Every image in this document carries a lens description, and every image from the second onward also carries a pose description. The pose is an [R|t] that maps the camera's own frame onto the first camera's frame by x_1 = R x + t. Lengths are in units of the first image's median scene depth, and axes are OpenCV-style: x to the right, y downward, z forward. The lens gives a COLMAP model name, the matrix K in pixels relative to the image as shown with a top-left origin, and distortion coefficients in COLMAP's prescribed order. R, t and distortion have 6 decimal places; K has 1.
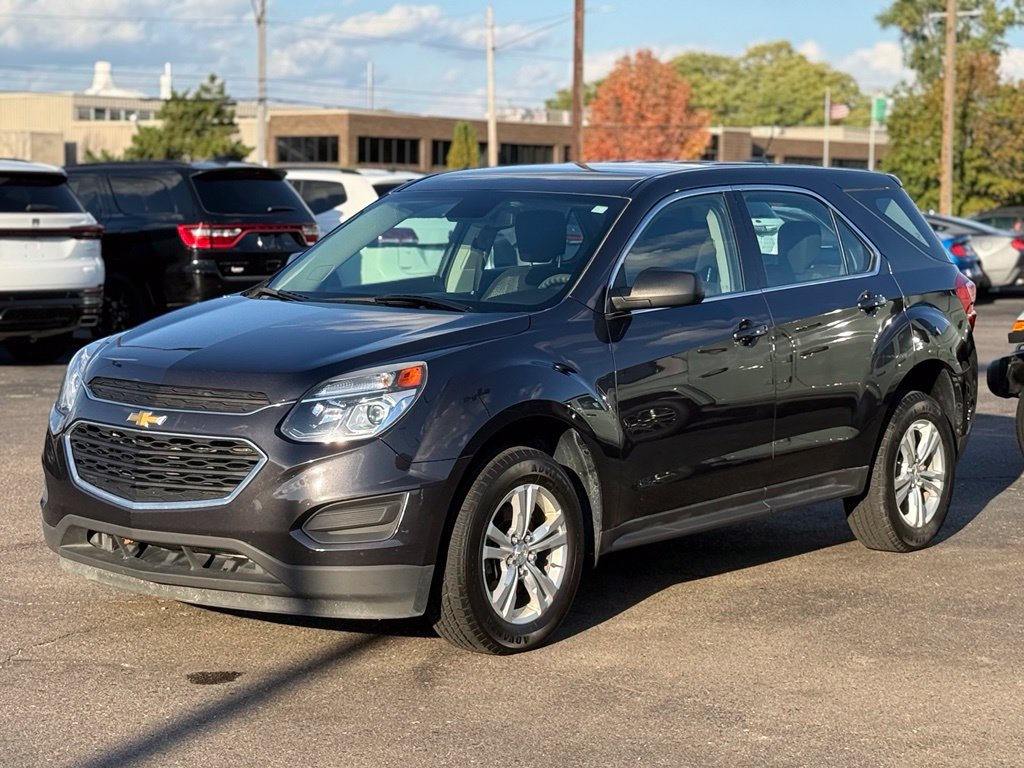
lens RADIAL K [[2396.7, 0, 489.1], [0, 2396.7, 384.2], [0, 0, 1]] dist [0.148292, 0.091596]
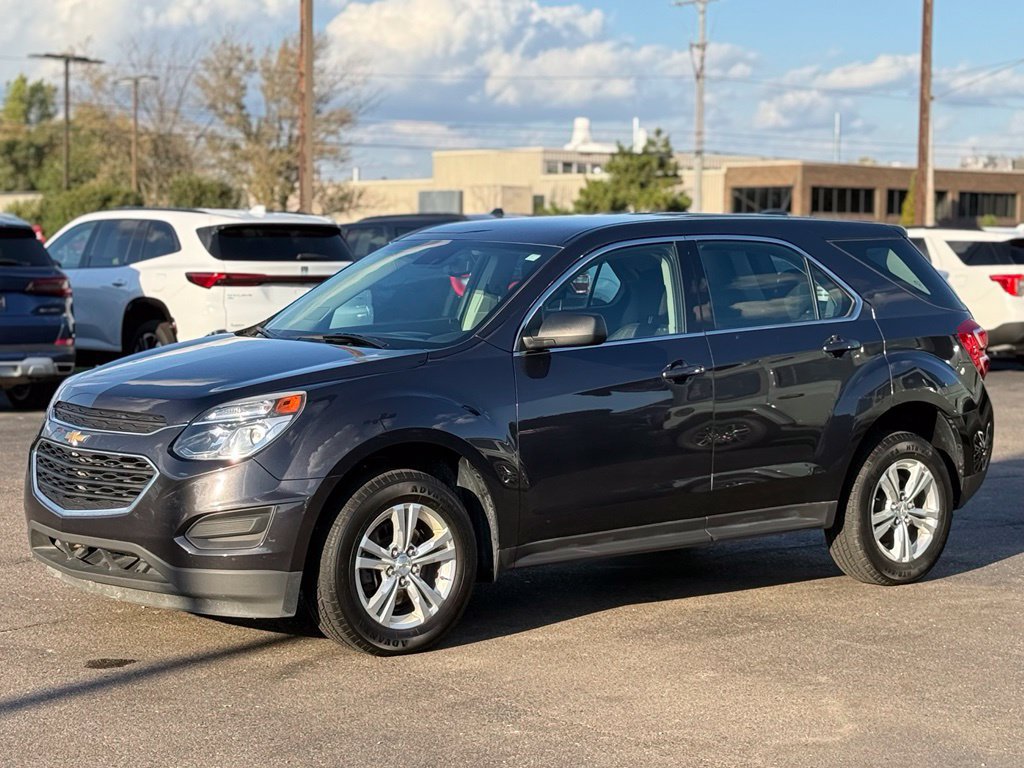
lens RADIAL K [[2396.7, 0, 489.1], [0, 2396.7, 384.2], [0, 0, 1]] dist [0.148292, 0.091596]
pose [[0.970292, 0.013785, -0.241545, 0.261060], [-0.018763, 0.999656, -0.018320, 0.004963], [0.241209, 0.022308, 0.970217, -0.058967]]
